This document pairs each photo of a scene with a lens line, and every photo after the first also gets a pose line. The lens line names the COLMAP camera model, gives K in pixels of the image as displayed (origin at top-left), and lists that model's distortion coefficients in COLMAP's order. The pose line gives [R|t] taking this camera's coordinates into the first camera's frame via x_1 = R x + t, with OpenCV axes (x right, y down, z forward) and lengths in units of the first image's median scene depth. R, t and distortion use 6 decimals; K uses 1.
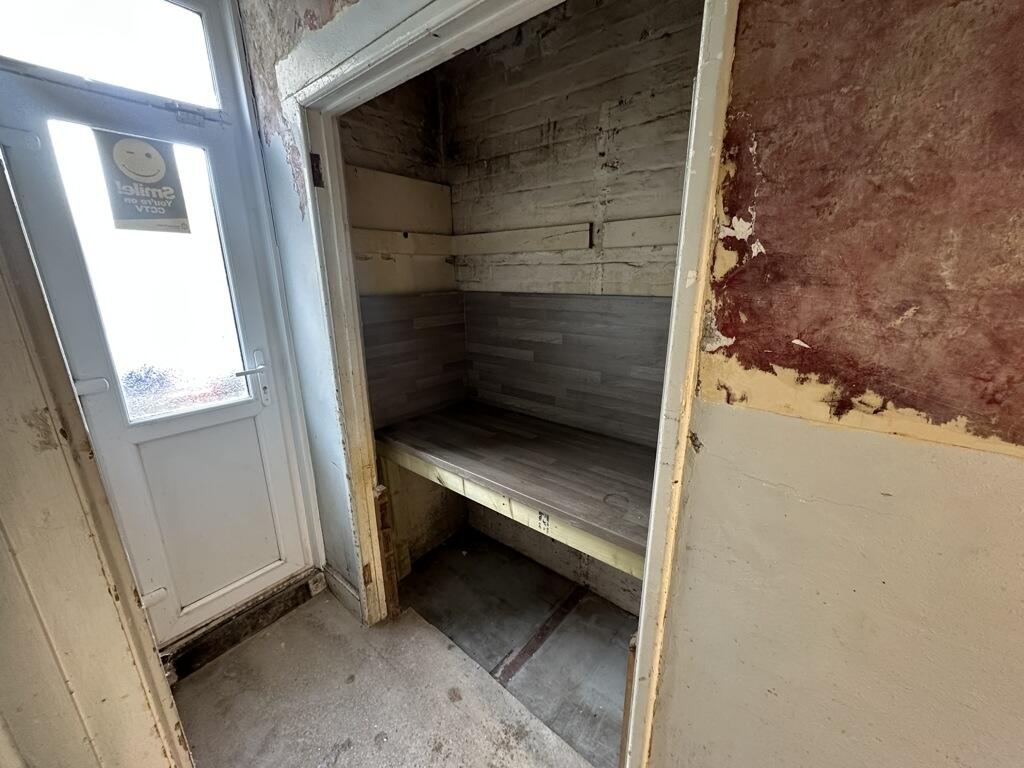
lens RADIAL K [[399.8, 0, 511.6], [0, 399.8, 384.3], [0, 0, 1]] dist [0.000879, 0.000036]
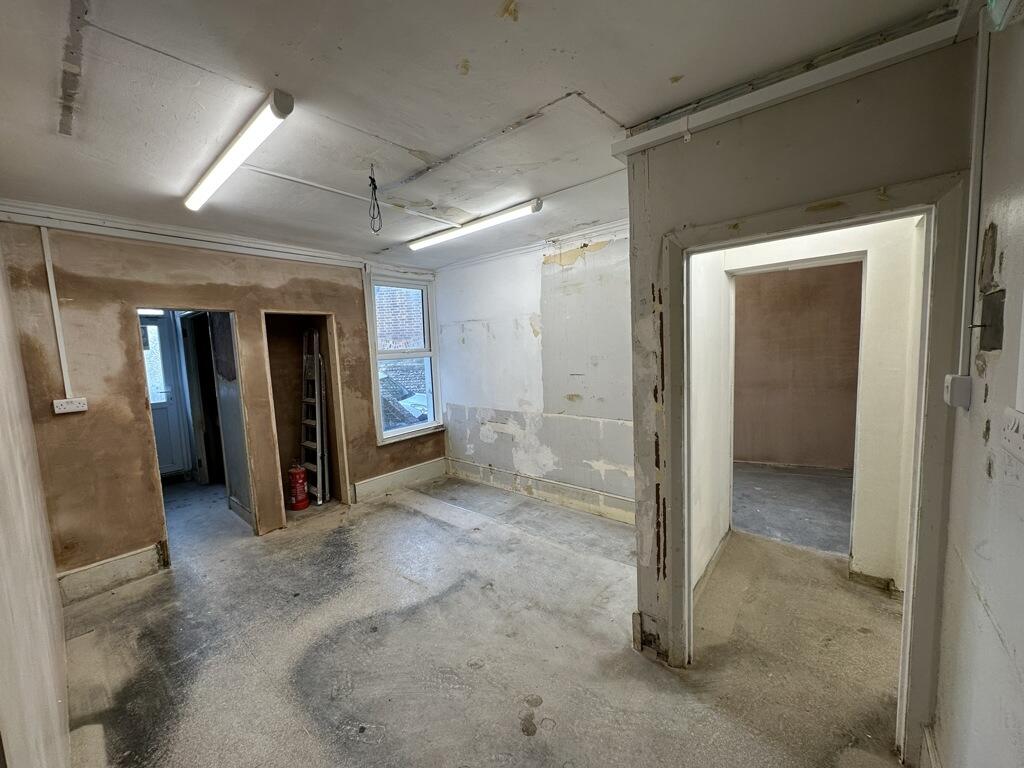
lens RADIAL K [[399.8, 0, 507.3], [0, 399.8, 382.5], [0, 0, 1]] dist [0.000879, 0.000036]
pose [[0.999364, -0.030581, -0.018319, 1.927774], [0.026743, 0.982945, -0.181943, 0.503411], [0.023571, 0.181337, 0.983138, -1.874843]]
